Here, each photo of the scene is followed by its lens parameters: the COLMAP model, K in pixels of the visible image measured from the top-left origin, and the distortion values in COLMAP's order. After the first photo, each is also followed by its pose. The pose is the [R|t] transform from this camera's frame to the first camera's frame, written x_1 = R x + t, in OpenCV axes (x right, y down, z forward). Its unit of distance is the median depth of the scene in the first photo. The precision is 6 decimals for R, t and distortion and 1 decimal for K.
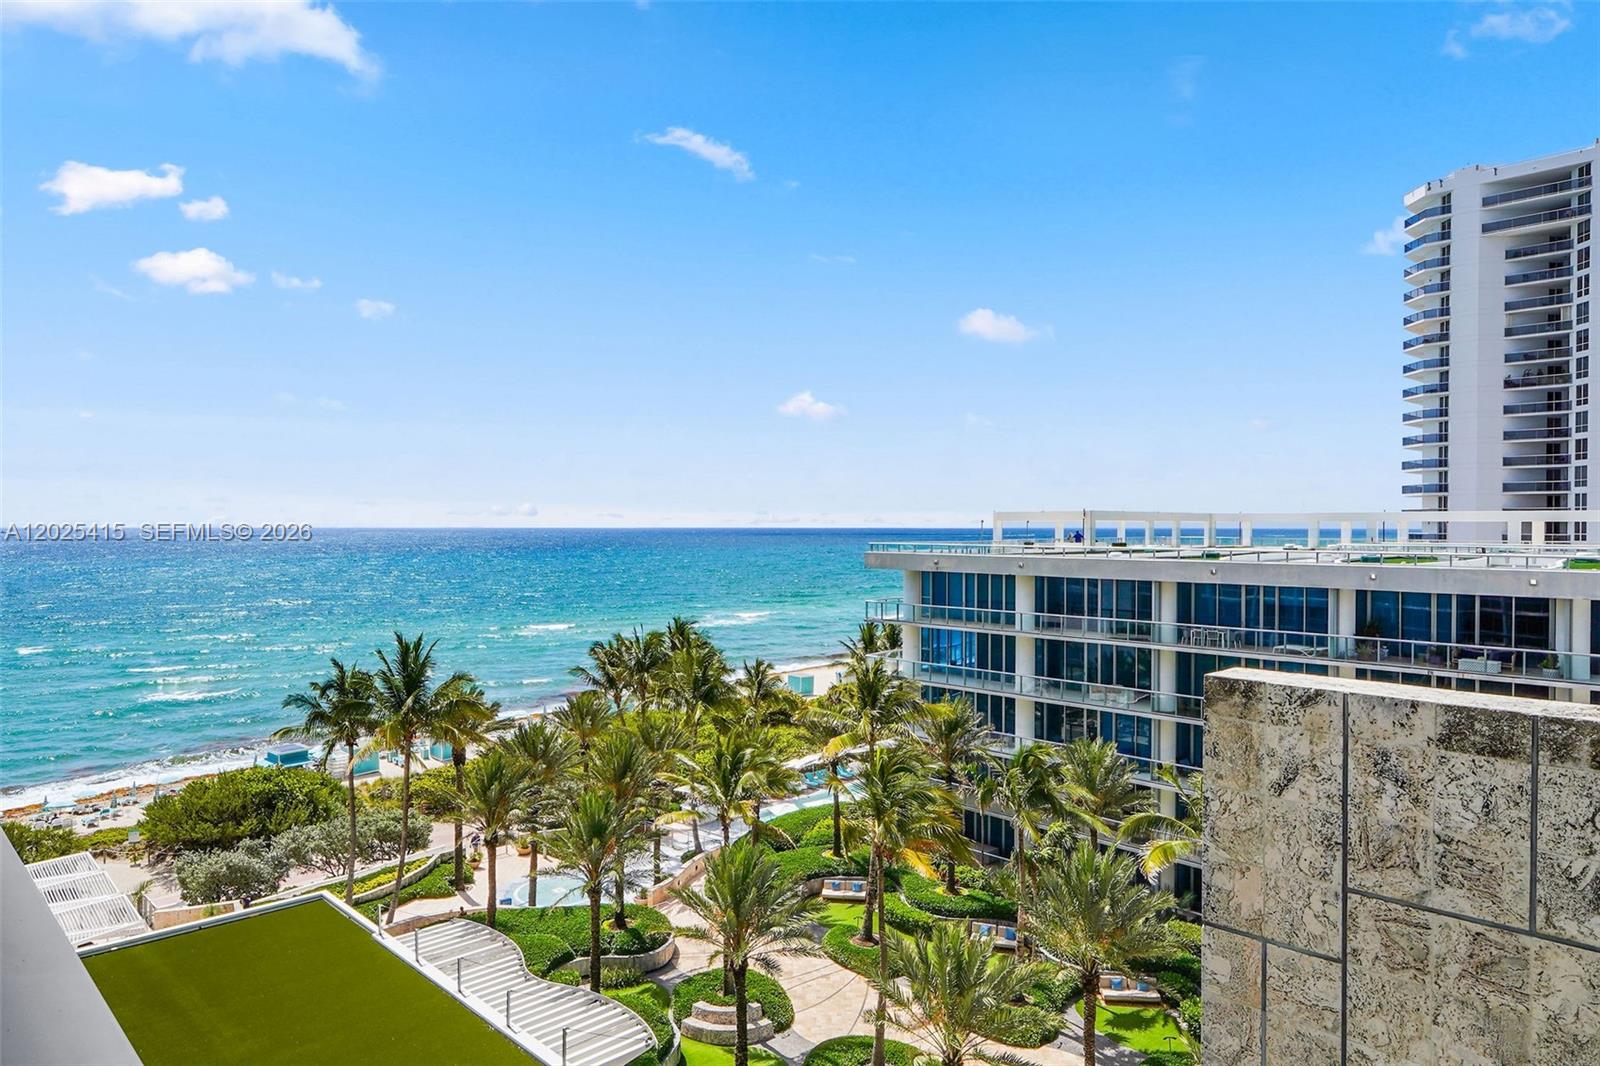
lens RADIAL K [[999.0, 0, 800.0], [0, 999.0, 533.0], [0, 0, 1]] dist [0.003470, 0.001419]
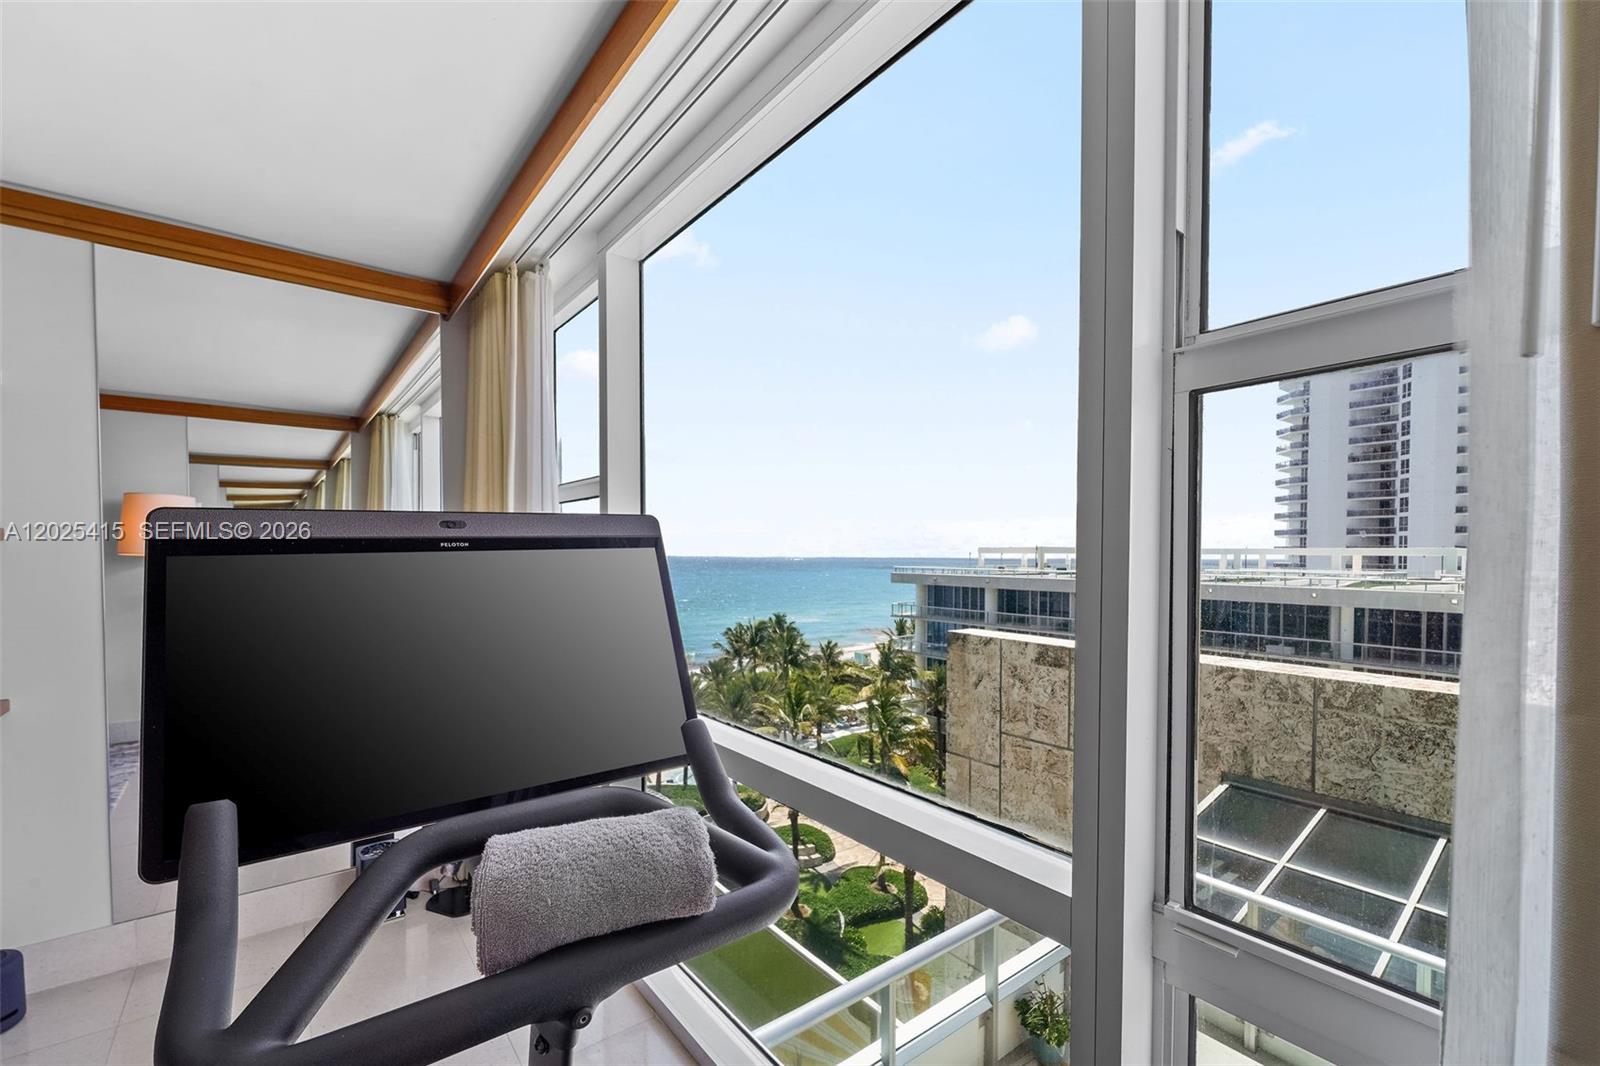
lens RADIAL K [[659.7, 0, 796.0], [0, 659.7, 561.0], [0, 0, 1]] dist [-0.000046, -0.000005]
pose [[0.992793, 0.003666, -0.119785, 0.066292], [-0.003605, 0.999993, 0.000728, -0.000720], [0.119787, -0.000291, 0.992800, -0.099906]]
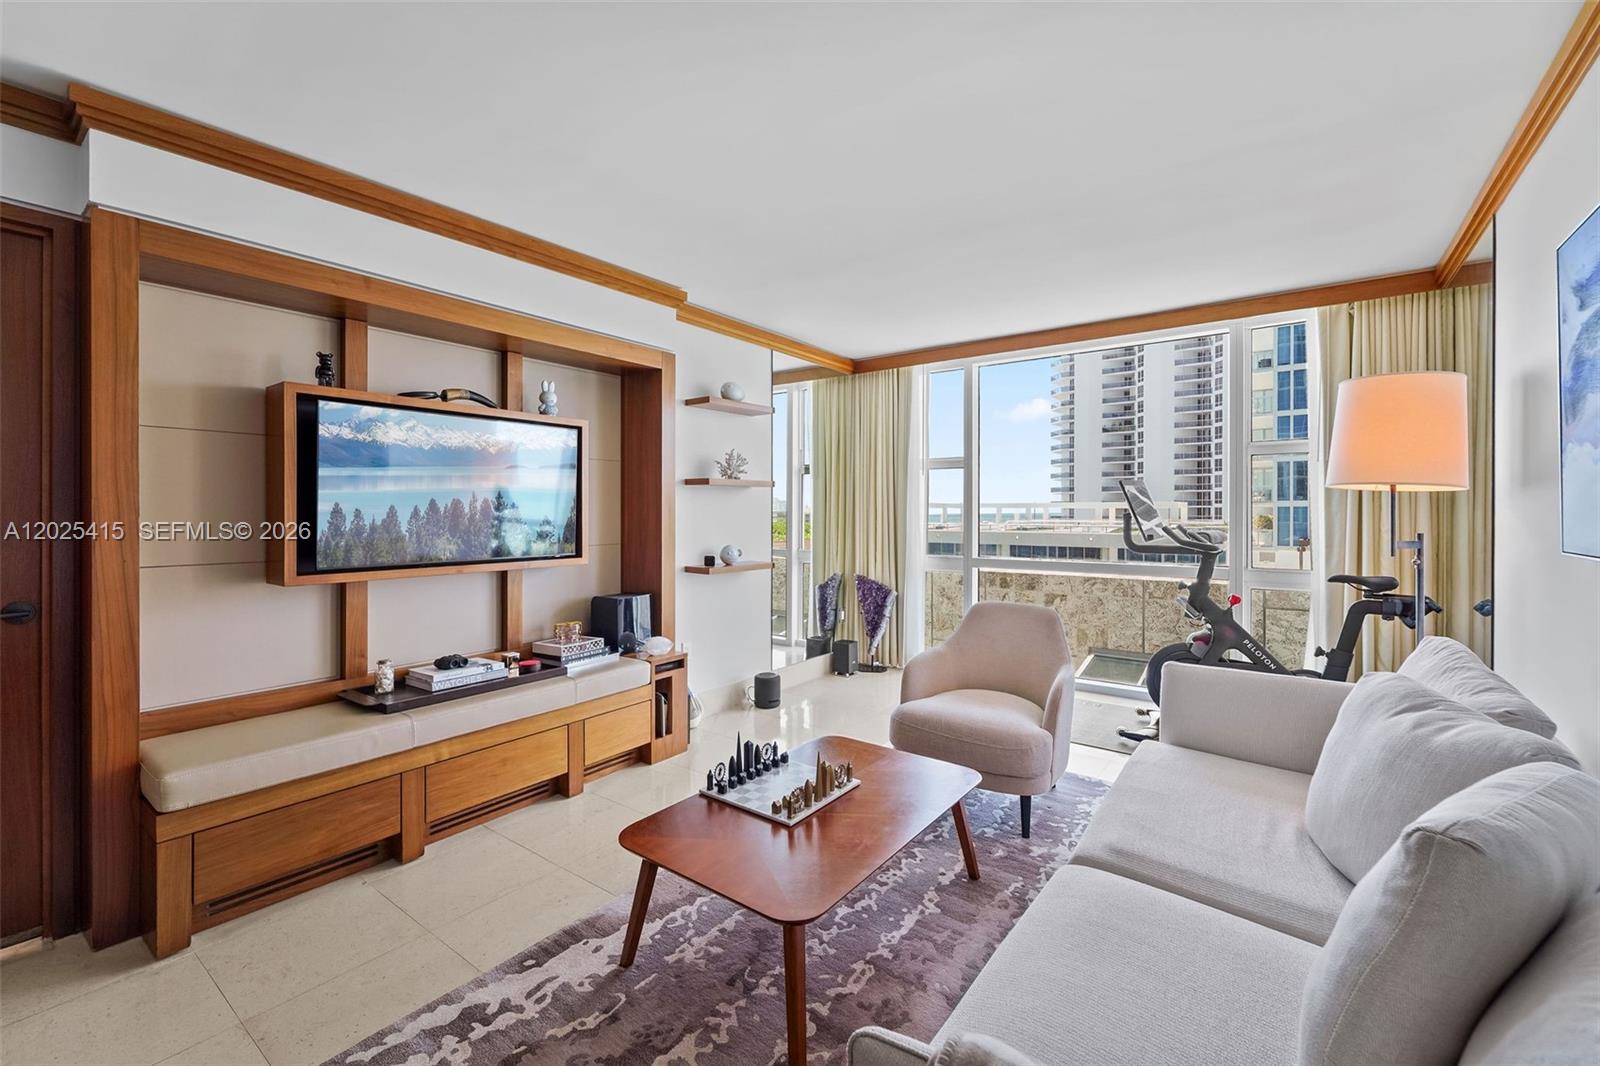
lens RADIAL K [[664.0, 0, 803.2], [0, 664.0, 508.8], [0, 0, 1]] dist [0.000733, -0.000389]
pose [[0.986805, -0.002949, 0.161884, -0.025397], [0.004931, 0.999918, -0.011840, 0.003343], [-0.161835, 0.012482, 0.986739, -0.181537]]
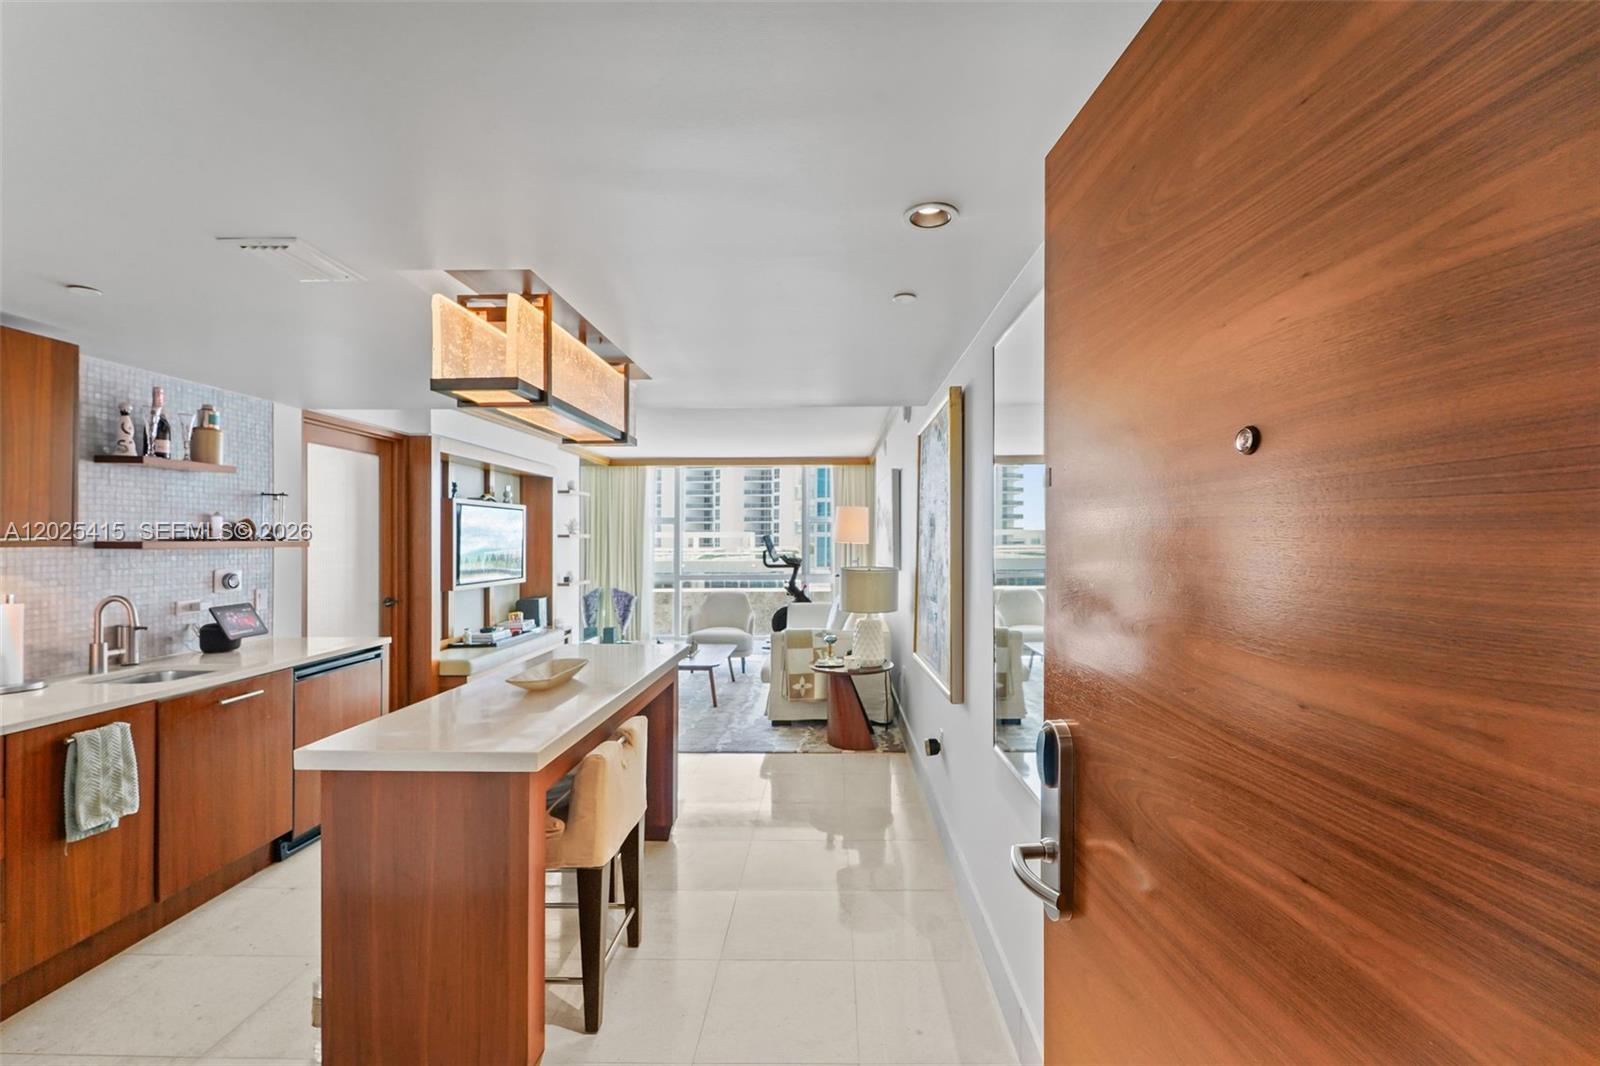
lens RADIAL K [[680.6, 0, 822.7], [0, 680.6, 534.0], [0, 0, 1]] dist [-0.001768, -0.001100]
pose [[0.702006, -0.001145, 0.712170, -0.122666], [0.012816, 0.999857, -0.011026, -0.000085], [-0.712055, 0.016868, 0.701921, -0.277789]]
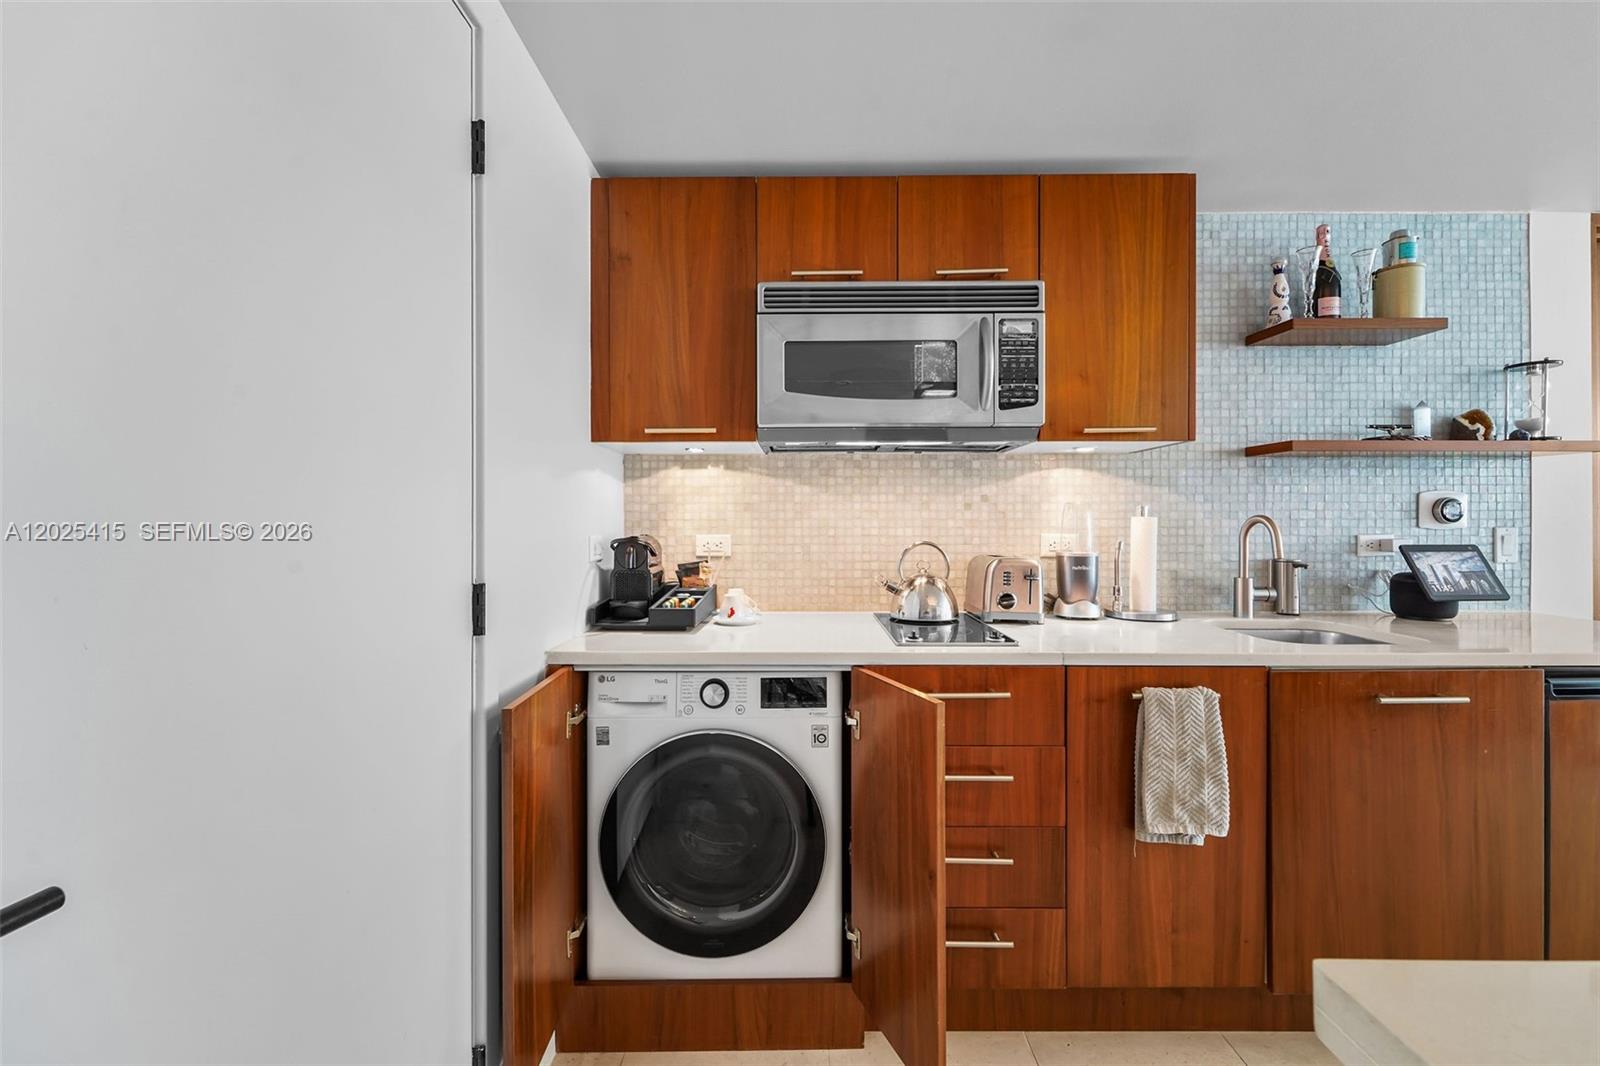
lens RADIAL K [[660.0, 0, 799.4], [0, 660.0, 521.8], [0, 0, 1]] dist [0.000237, -0.000701]
pose [[0.714435, -0.003426, -0.699693, -0.112532], [-0.004245, 0.999948, -0.009231, 0.006618], [0.699689, 0.009565, 0.714384, -0.230035]]
